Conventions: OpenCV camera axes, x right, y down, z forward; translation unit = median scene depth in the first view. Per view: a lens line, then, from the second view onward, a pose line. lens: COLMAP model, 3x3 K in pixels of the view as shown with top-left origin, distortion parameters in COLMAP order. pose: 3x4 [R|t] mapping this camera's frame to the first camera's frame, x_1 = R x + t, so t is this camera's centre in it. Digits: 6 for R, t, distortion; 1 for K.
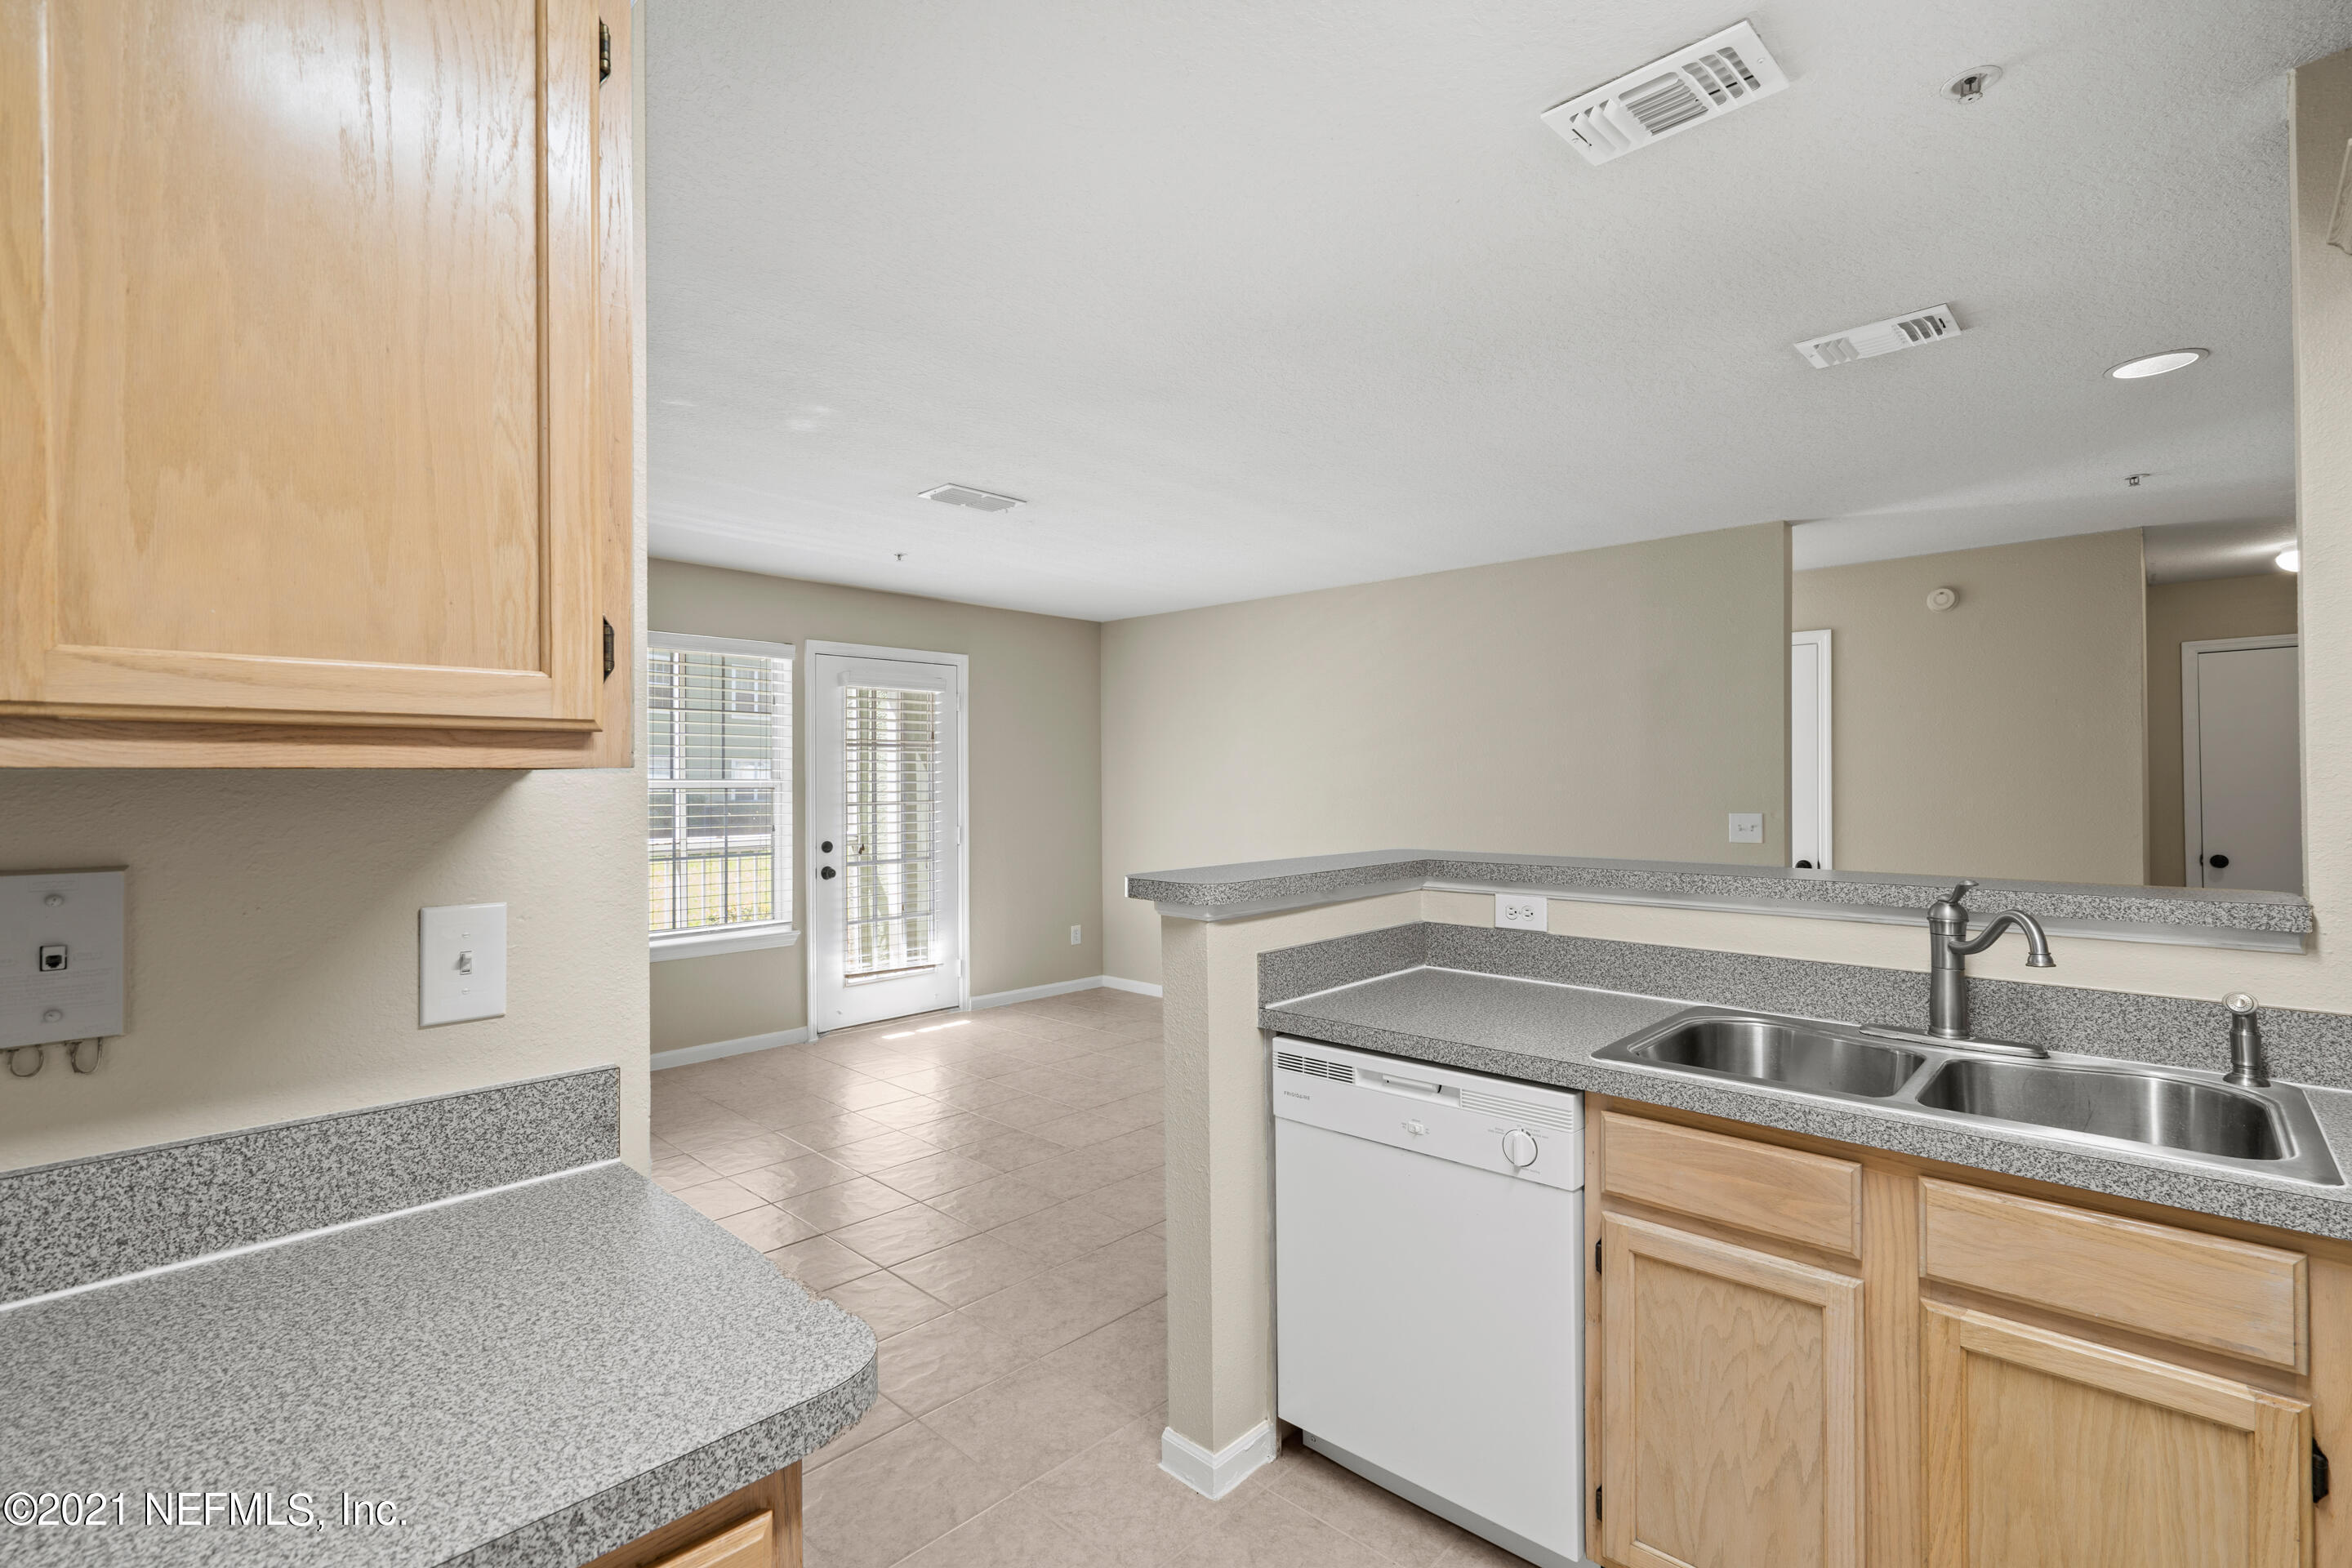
lens RADIAL K [[1076.5, 0, 1173.3], [0, 1076.5, 773.2], [0, 0, 1]] dist [-0.006635, 0.003120]
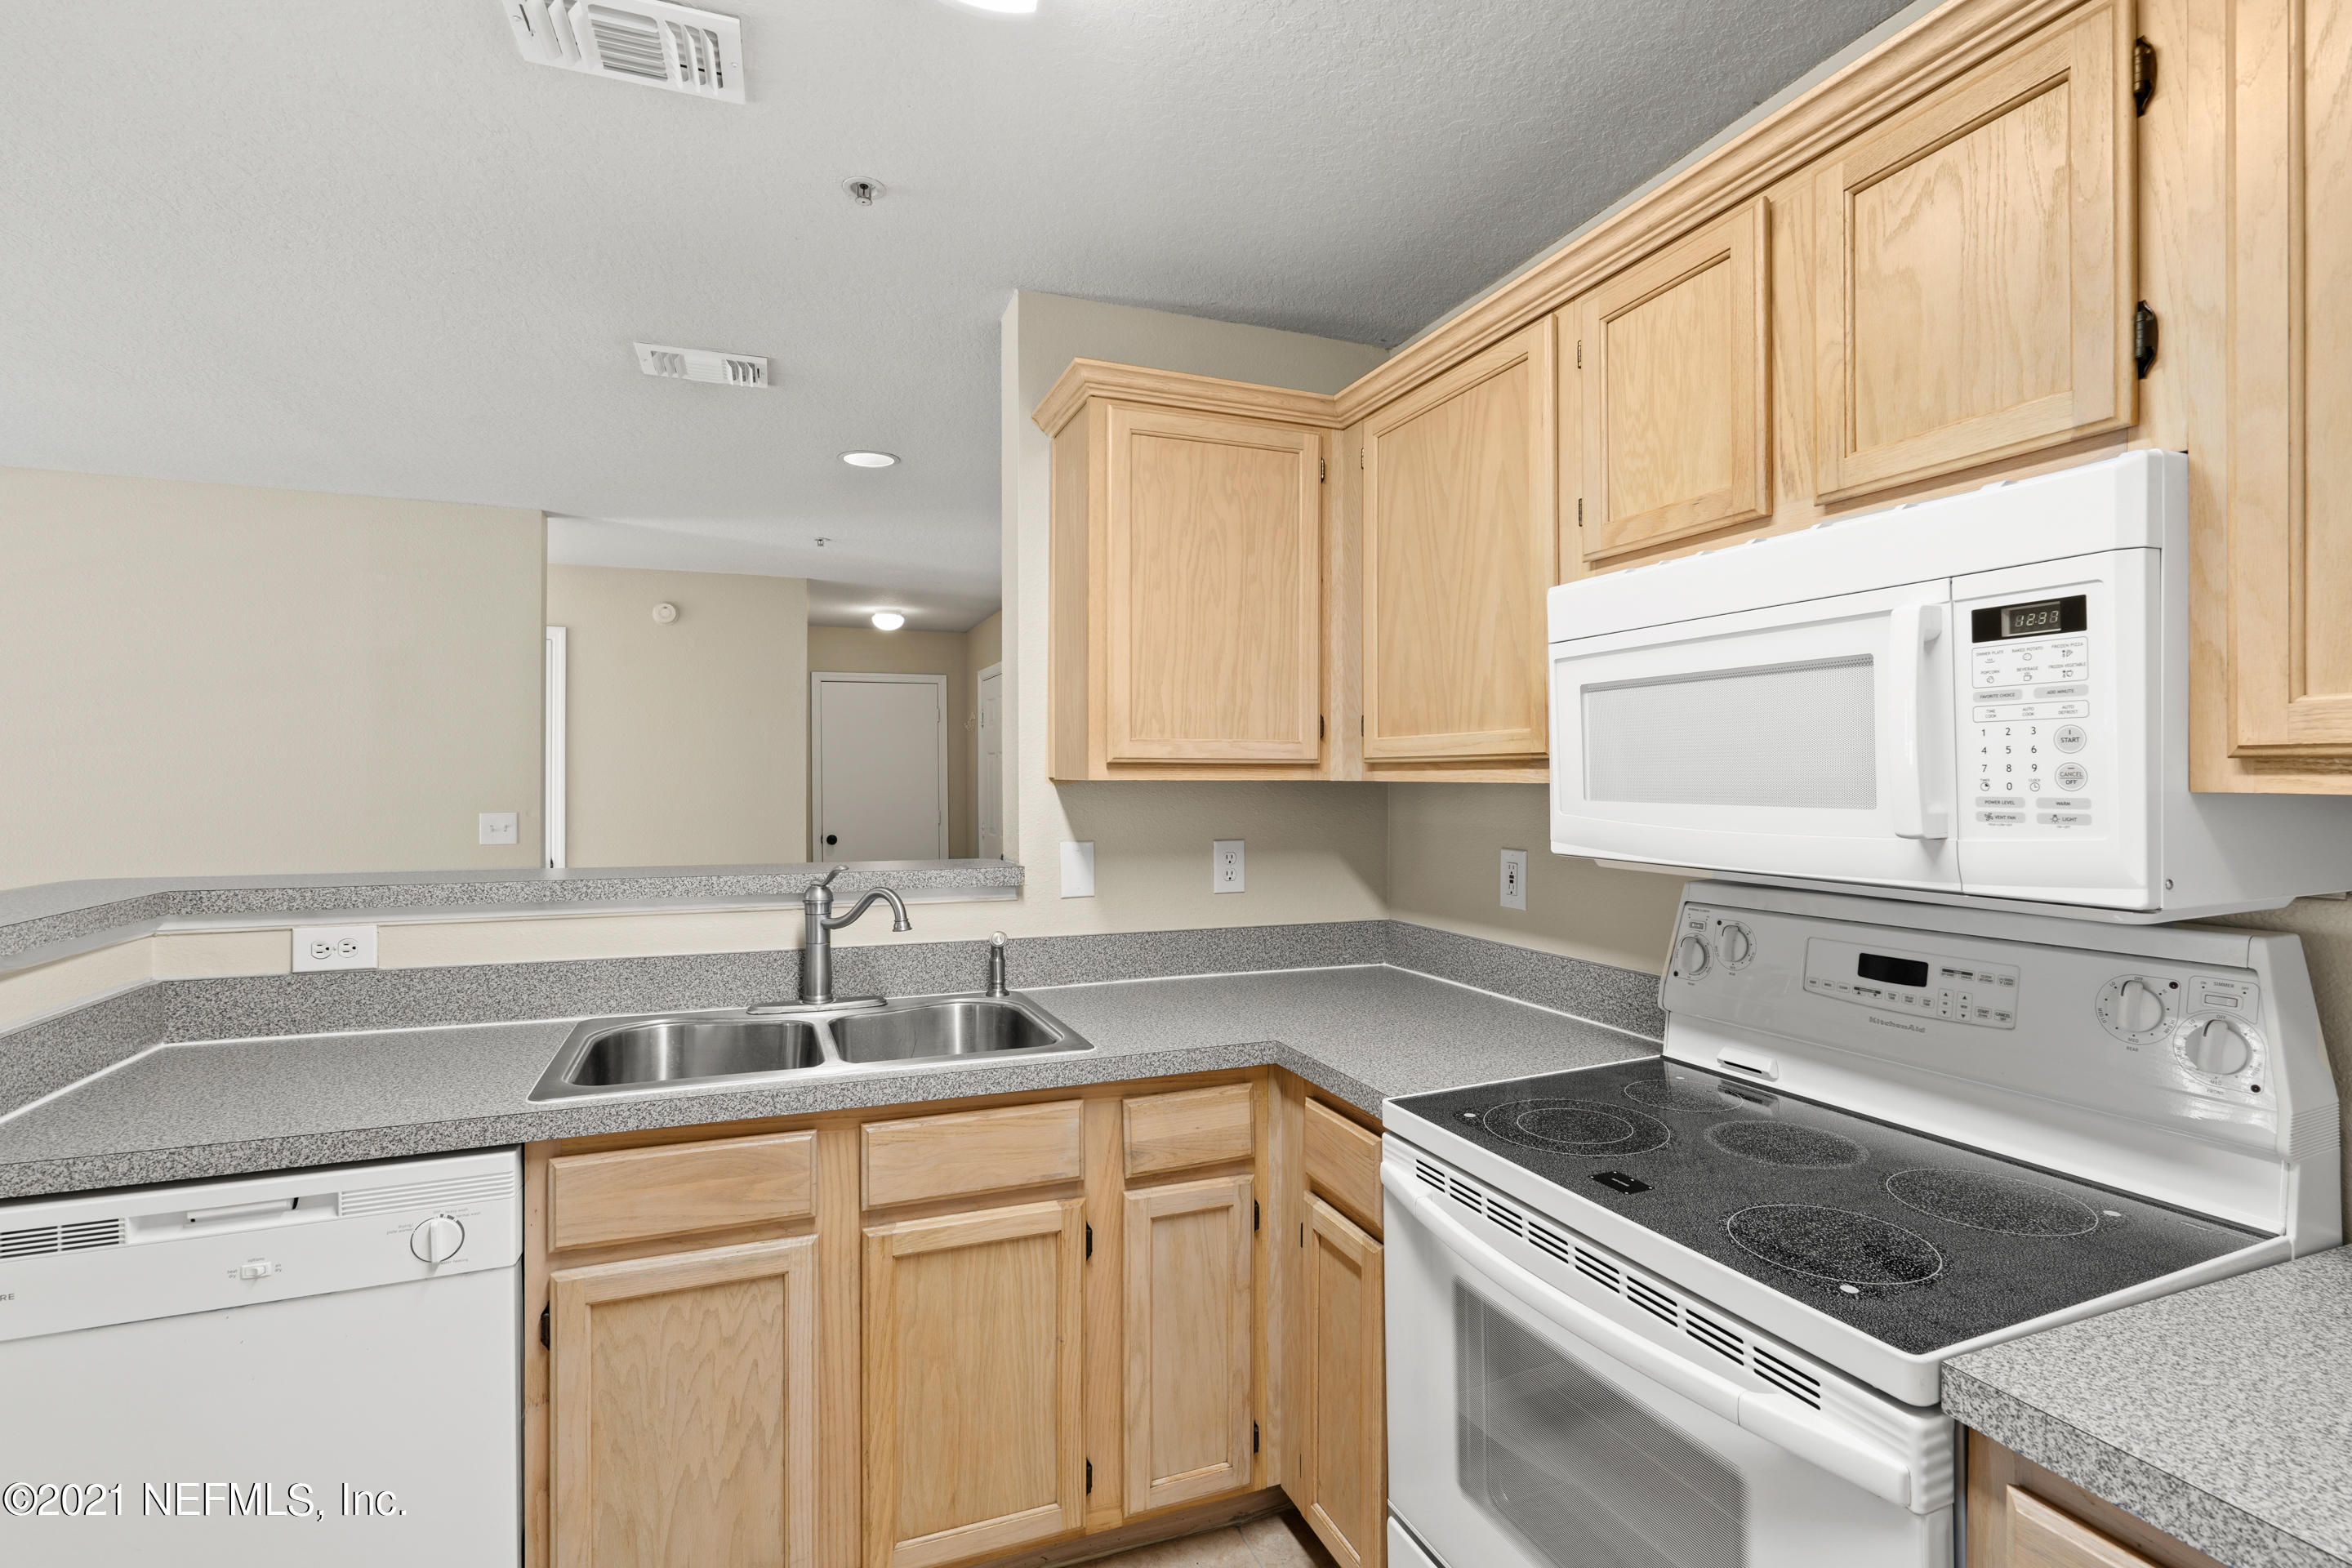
lens RADIAL K [[1076.5, 0, 1169.3], [0, 1076.5, 783.2], [0, 0, 1]] dist [-0.006635, 0.003120]
pose [[0.428400, -0.001047, 0.903589, -0.168523], [-0.010719, 0.999923, 0.006240, -0.001310], [-0.903526, -0.012359, 0.428356, 0.173388]]
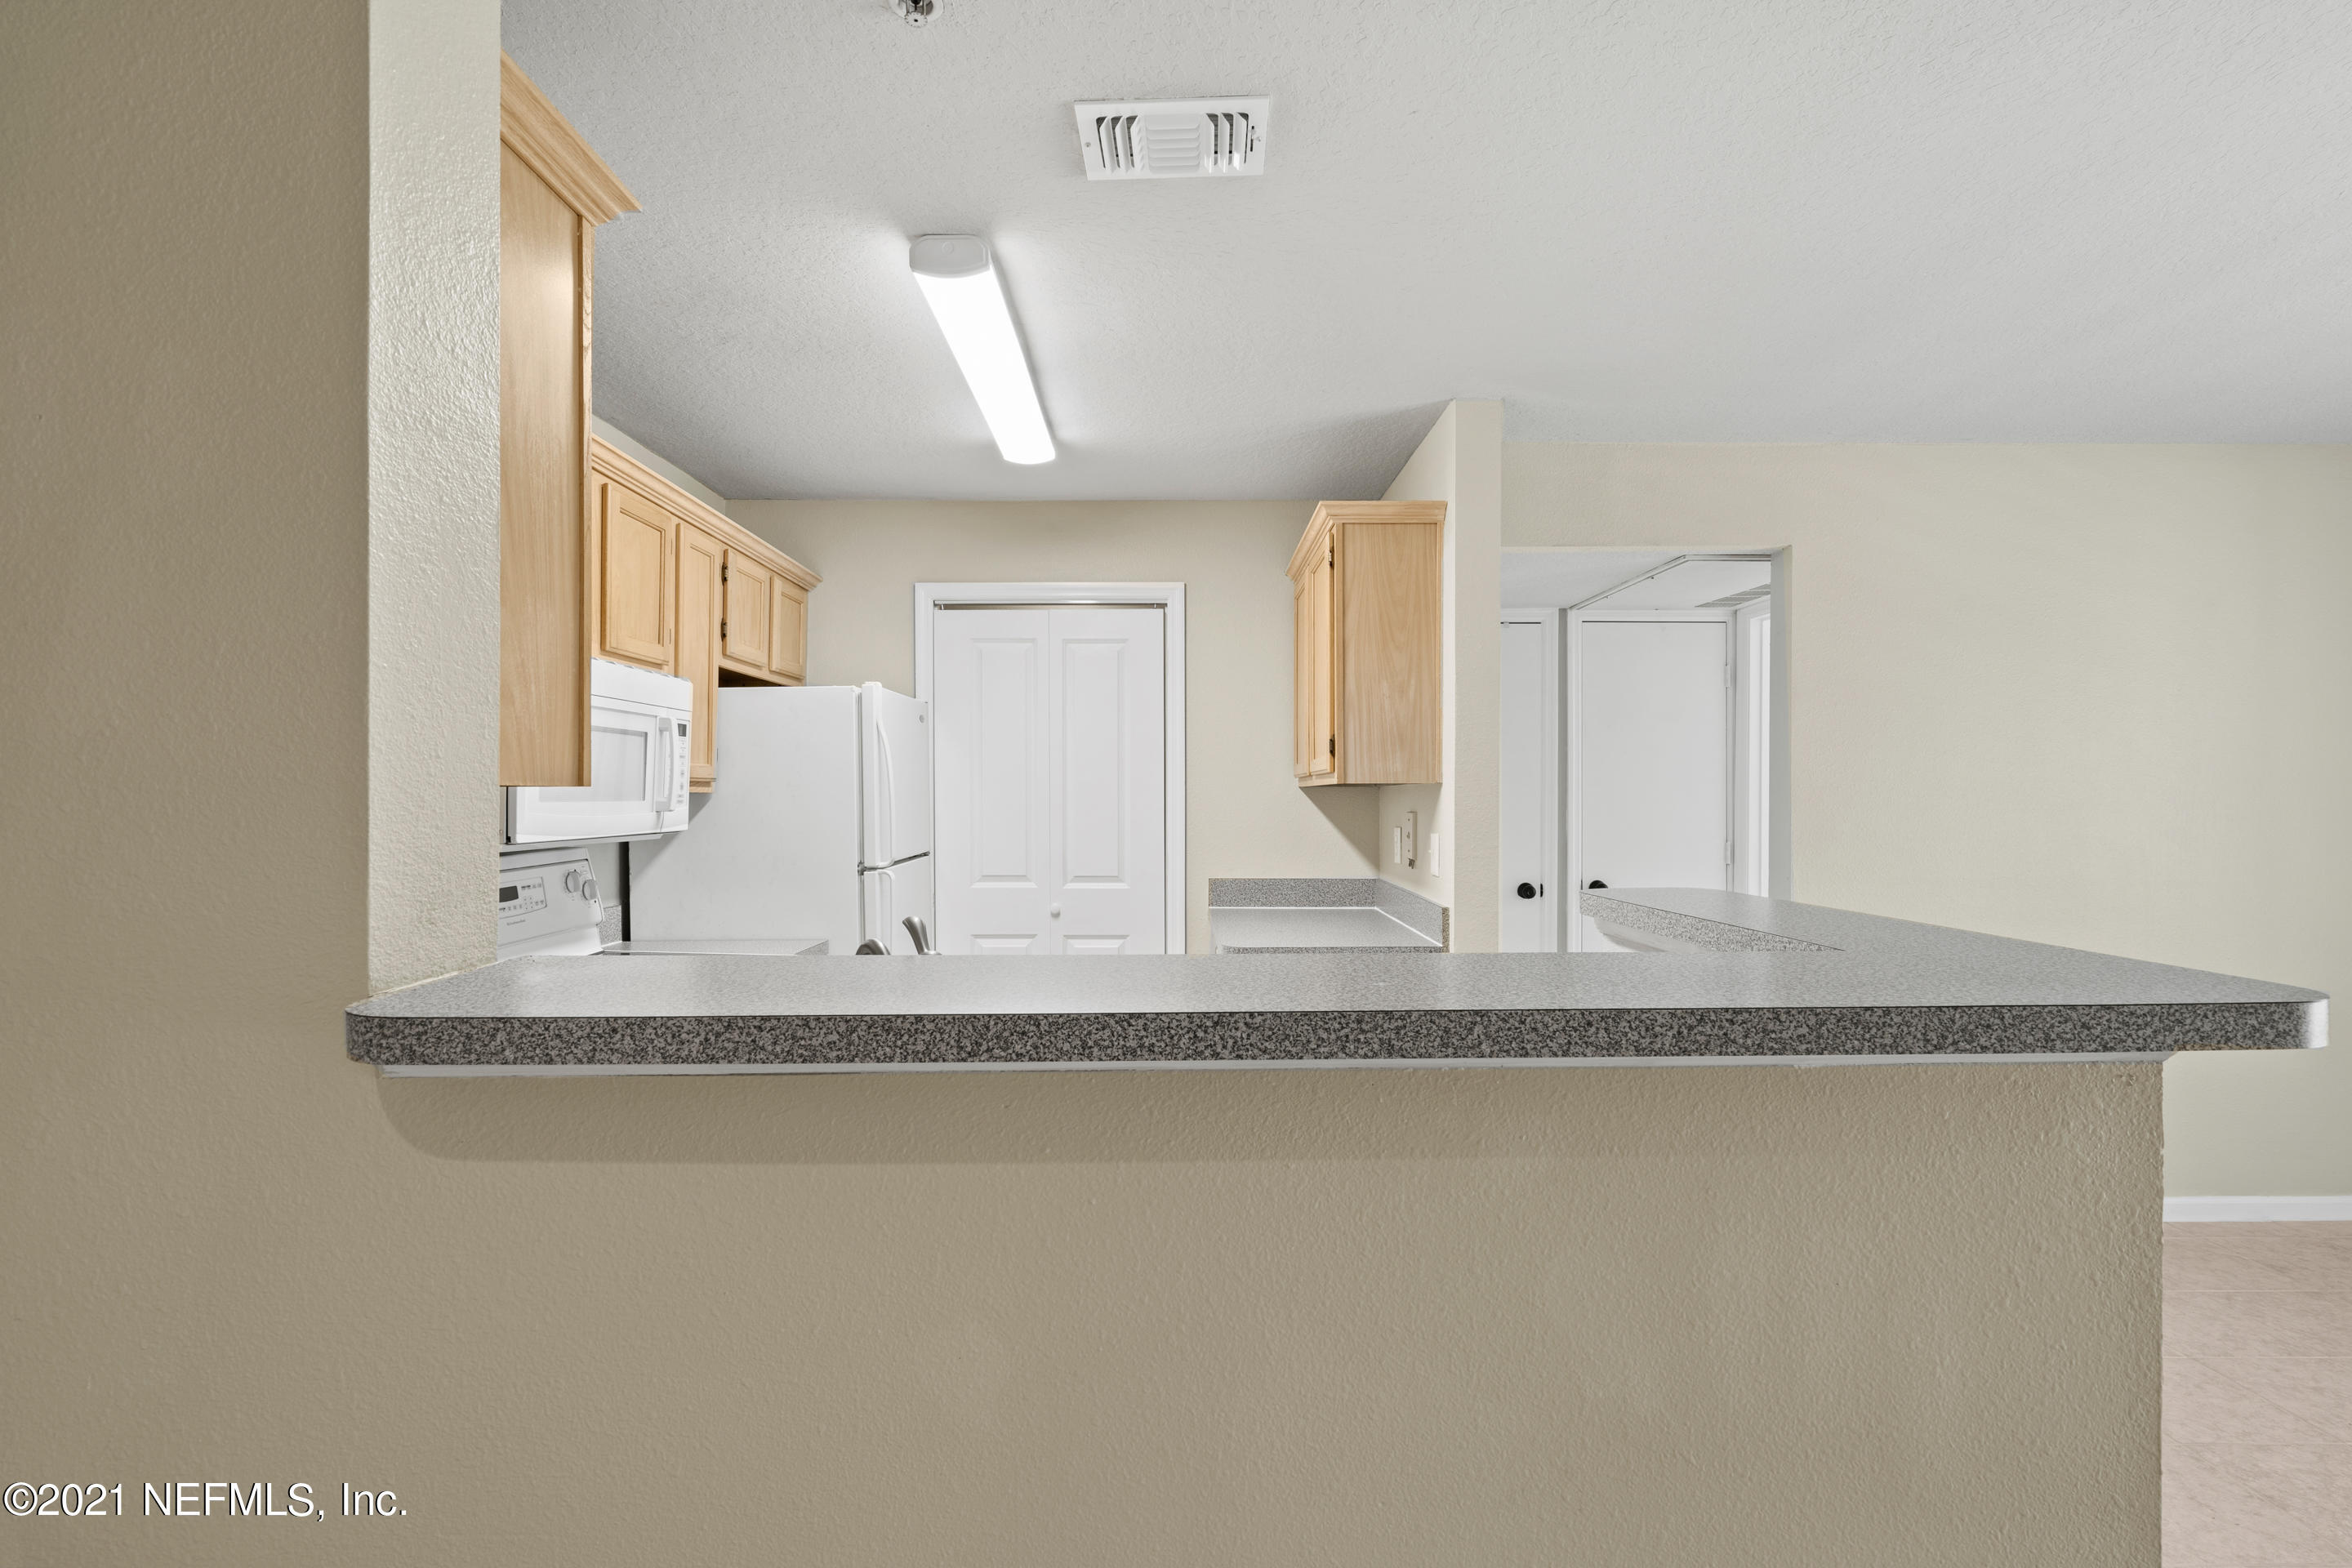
lens RADIAL K [[1076.5, 0, 1176.9], [0, 1076.5, 799.8], [0, 0, 1]] dist [-0.006635, 0.003120]
pose [[-0.724032, 0.009491, -0.689701, 1.123800], [0.010010, 0.999945, 0.003252, 0.015697], [0.689693, -0.004549, -0.724087, 1.679021]]
